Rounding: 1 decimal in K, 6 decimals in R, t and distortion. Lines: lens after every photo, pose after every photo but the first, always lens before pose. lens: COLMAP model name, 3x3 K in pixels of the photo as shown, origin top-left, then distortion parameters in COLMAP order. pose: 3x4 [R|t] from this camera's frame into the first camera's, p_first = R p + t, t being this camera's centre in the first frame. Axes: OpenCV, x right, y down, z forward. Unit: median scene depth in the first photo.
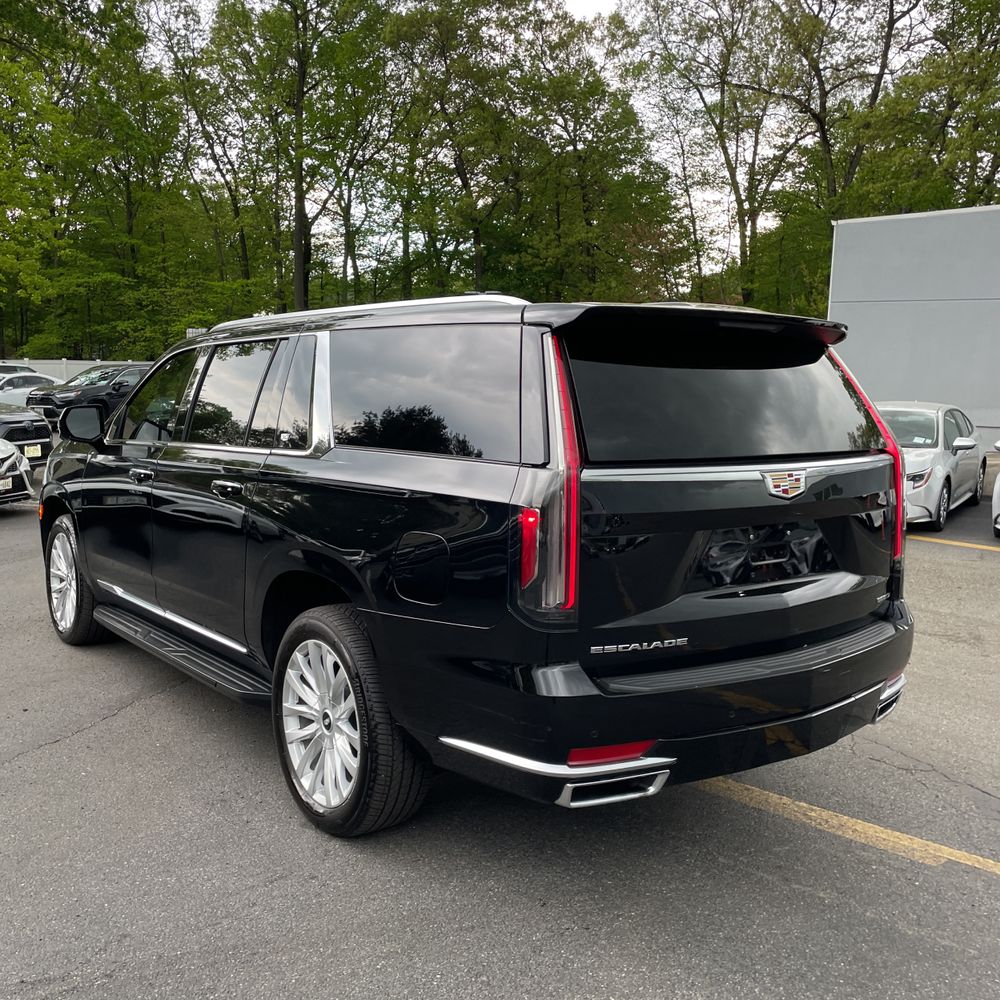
lens RADIAL K [[1003.5, 0, 483.2], [0, 1003.5, 521.4], [0, 0, 1]] dist [0.088060, -0.124165]
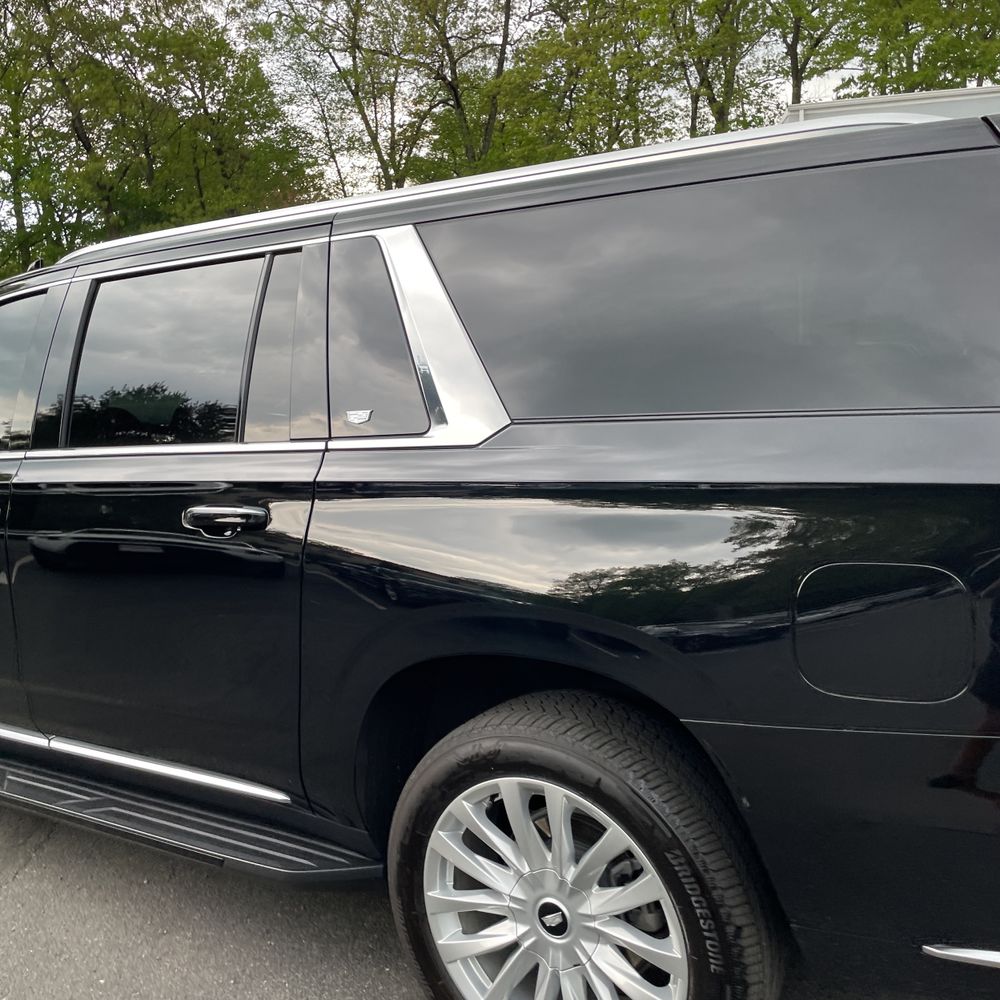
lens RADIAL K [[1004.5, 0, 483.2], [0, 1004.5, 498.9], [0, 0, 1]] dist [0.088997, -0.121614]
pose [[0.938689, -0.111992, 0.326069, -0.332670], [0.110540, 0.993605, 0.023041, -0.045075], [-0.326564, 0.014415, 0.945065, 0.466140]]
